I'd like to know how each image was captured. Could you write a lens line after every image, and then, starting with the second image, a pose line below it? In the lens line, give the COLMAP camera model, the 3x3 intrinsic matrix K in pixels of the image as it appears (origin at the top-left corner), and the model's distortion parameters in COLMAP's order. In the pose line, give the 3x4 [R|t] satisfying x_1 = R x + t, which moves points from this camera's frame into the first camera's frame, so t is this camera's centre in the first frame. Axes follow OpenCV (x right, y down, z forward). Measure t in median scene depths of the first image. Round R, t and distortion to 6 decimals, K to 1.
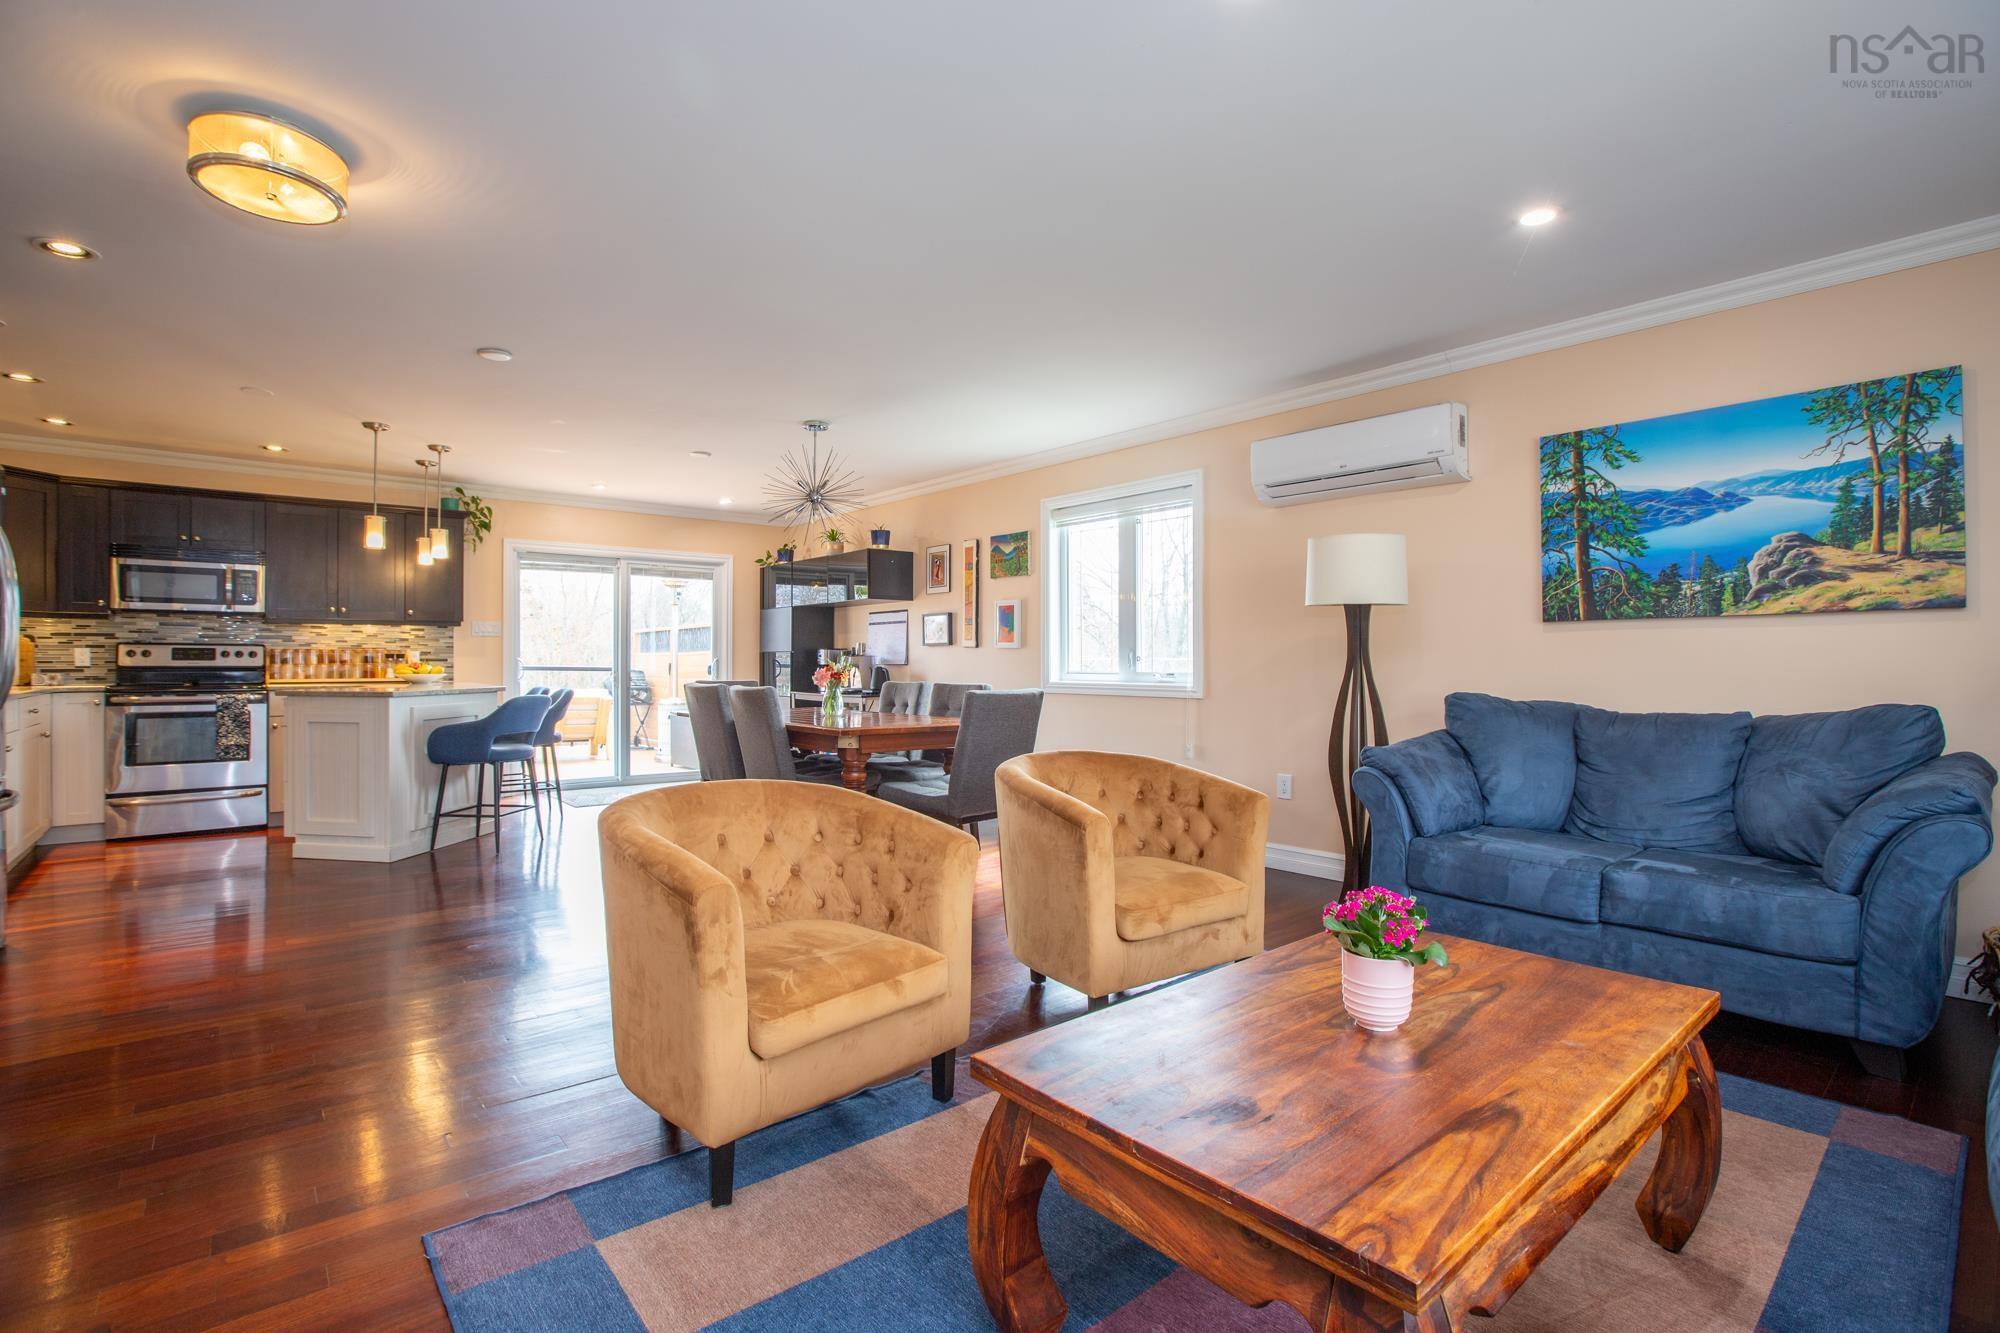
lens RADIAL K [[929.9, 0, 997.0], [0, 929.9, 659.6], [0, 0, 1]] dist [-0.022658, 0.002886]
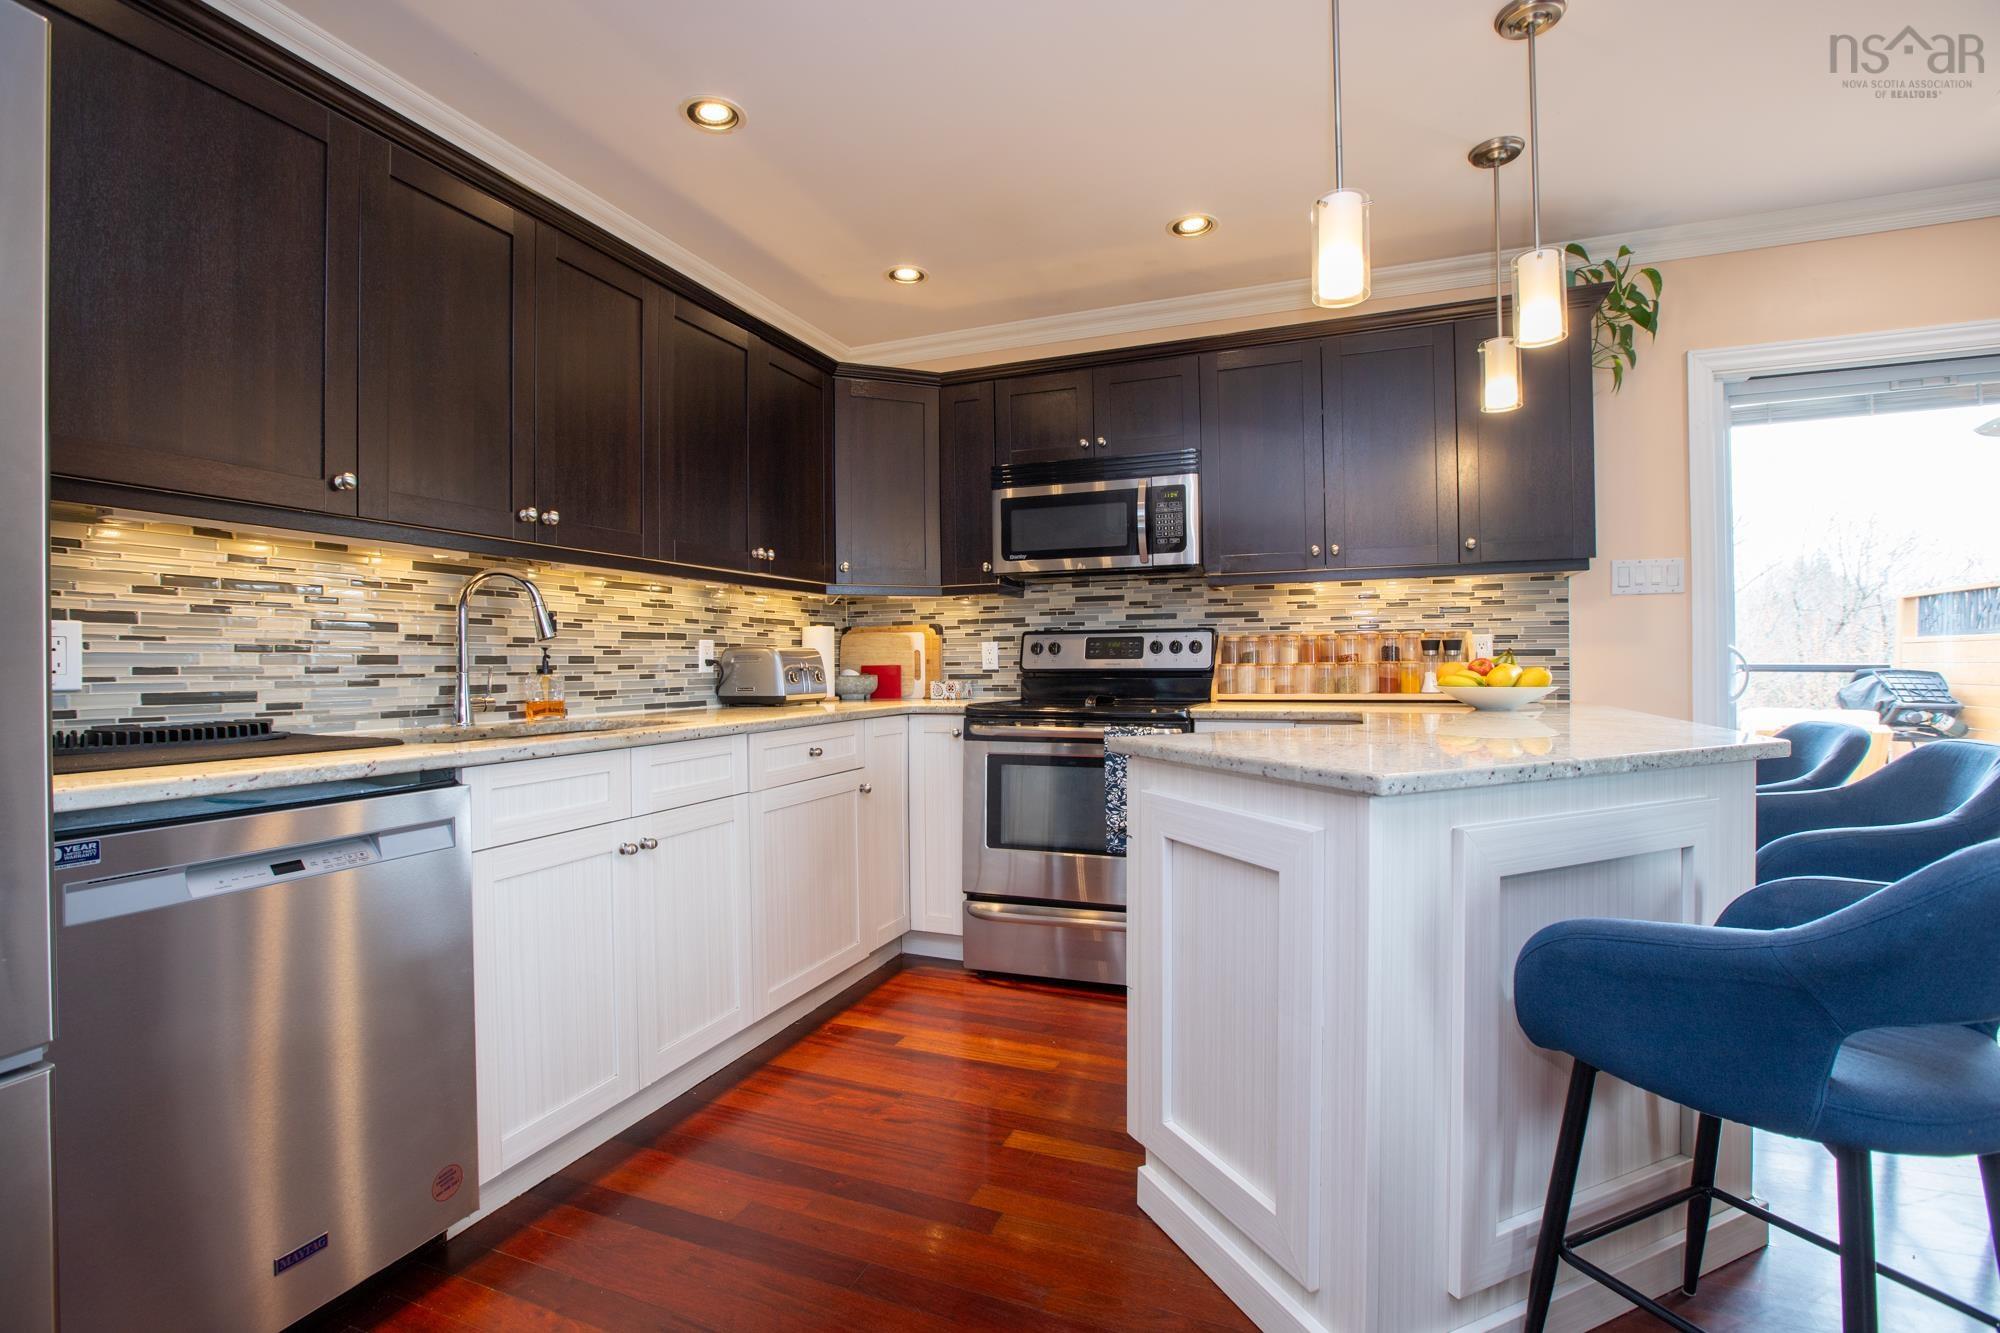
lens RADIAL K [[929.9, 0, 1004.4], [0, 929.9, 663.7], [0, 0, 1]] dist [-0.022658, 0.002886]
pose [[0.492735, -0.004372, -0.870169, -0.383168], [0.013185, 0.999910, 0.002442, 0.001452], [0.870080, -0.012677, 0.492748, 0.620914]]
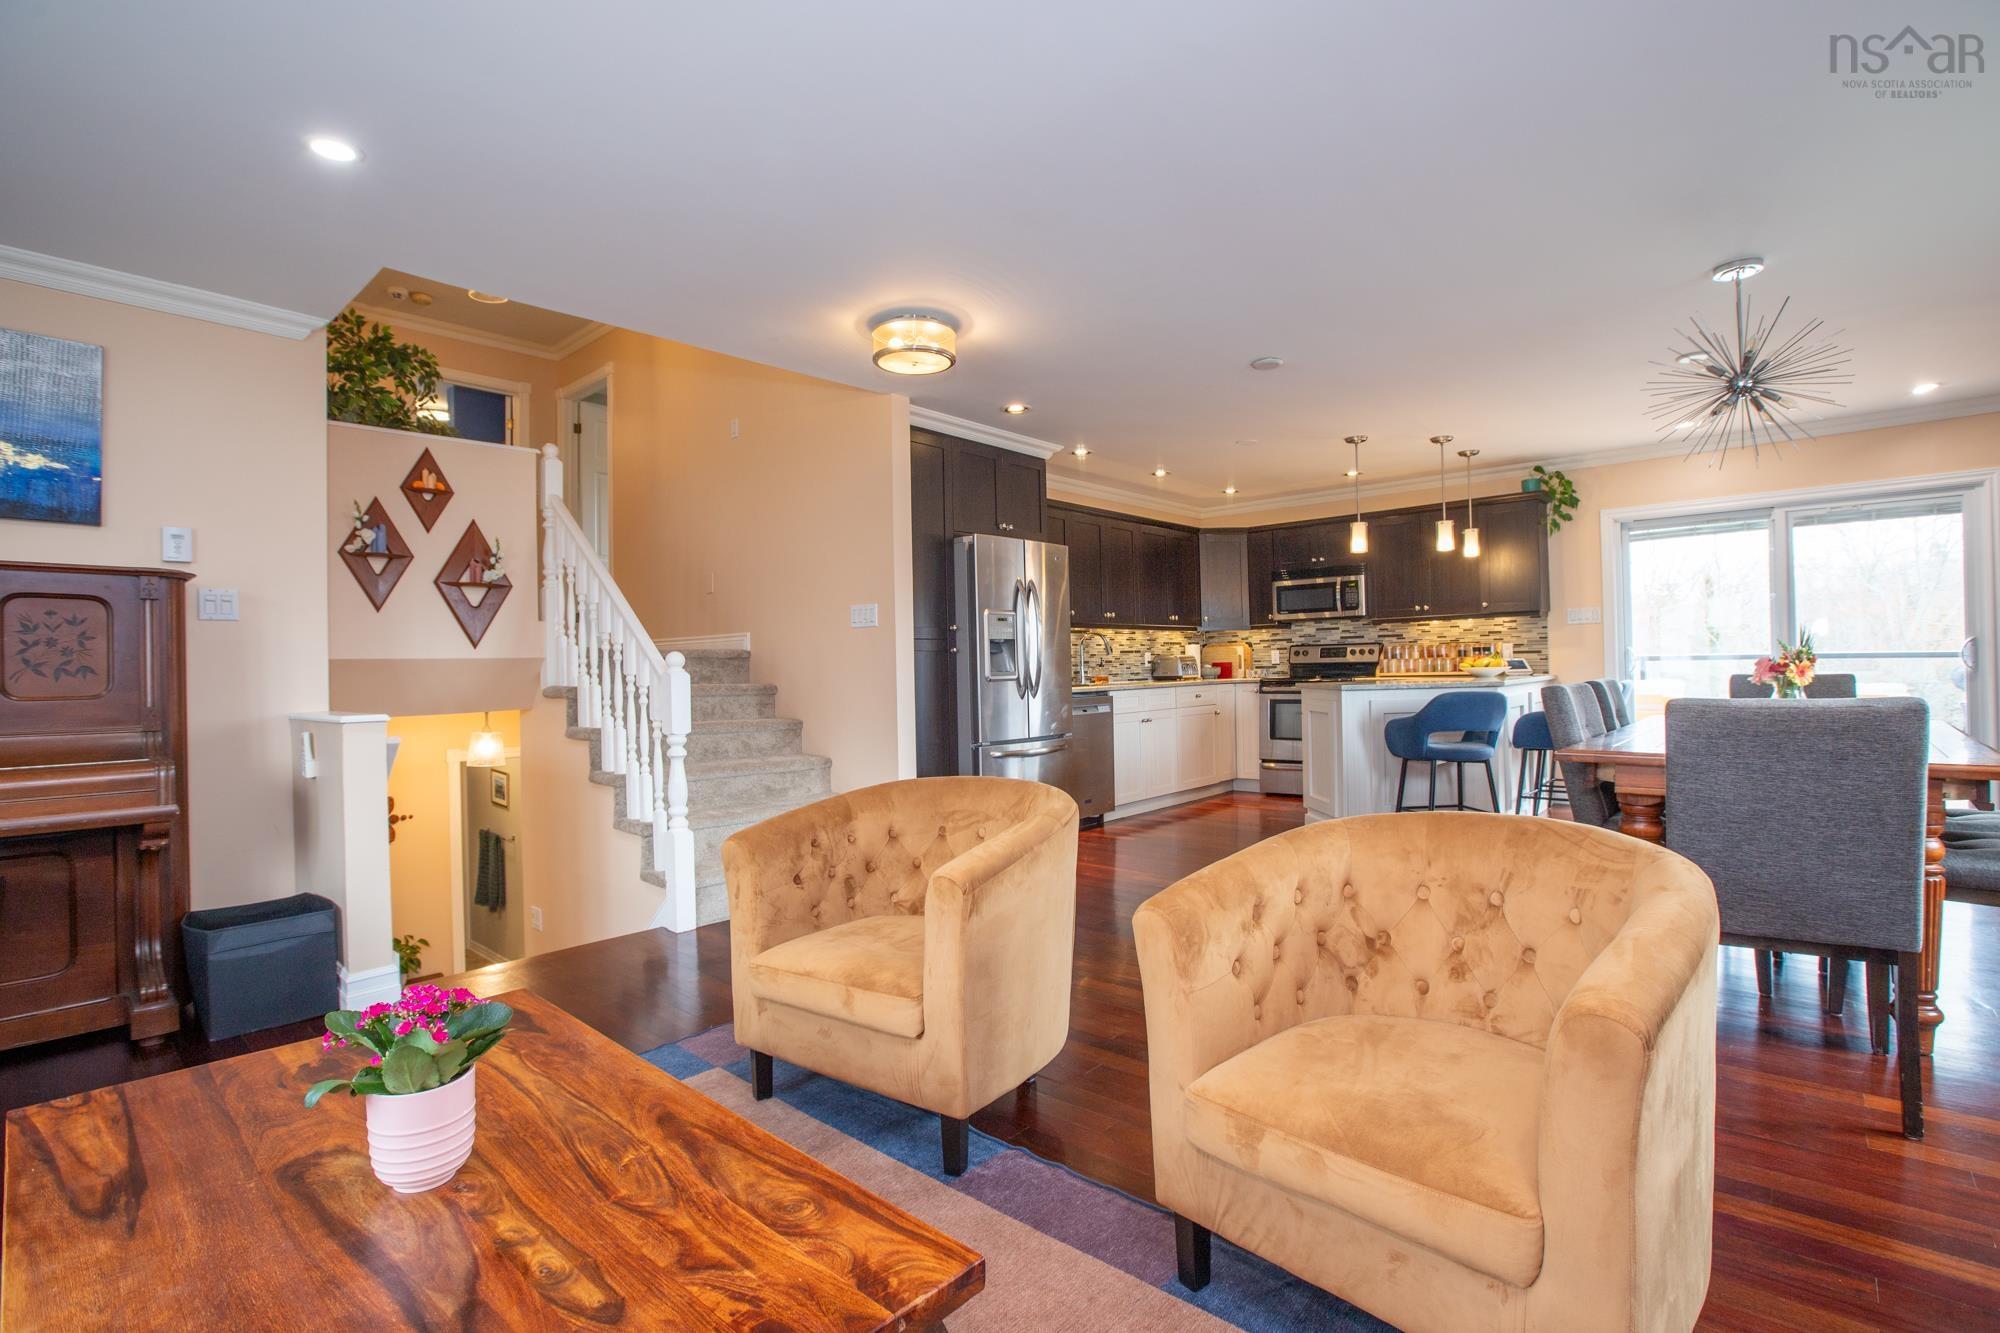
lens RADIAL K [[929.9, 0, 980.2], [0, 929.9, 662.0], [0, 0, 1]] dist [-0.022658, 0.002886]
pose [[0.130197, -0.008269, -0.991454, 0.287962], [0.028483, 0.999584, -0.004596, -0.001091], [0.991079, -0.027641, 0.130378, 0.346696]]
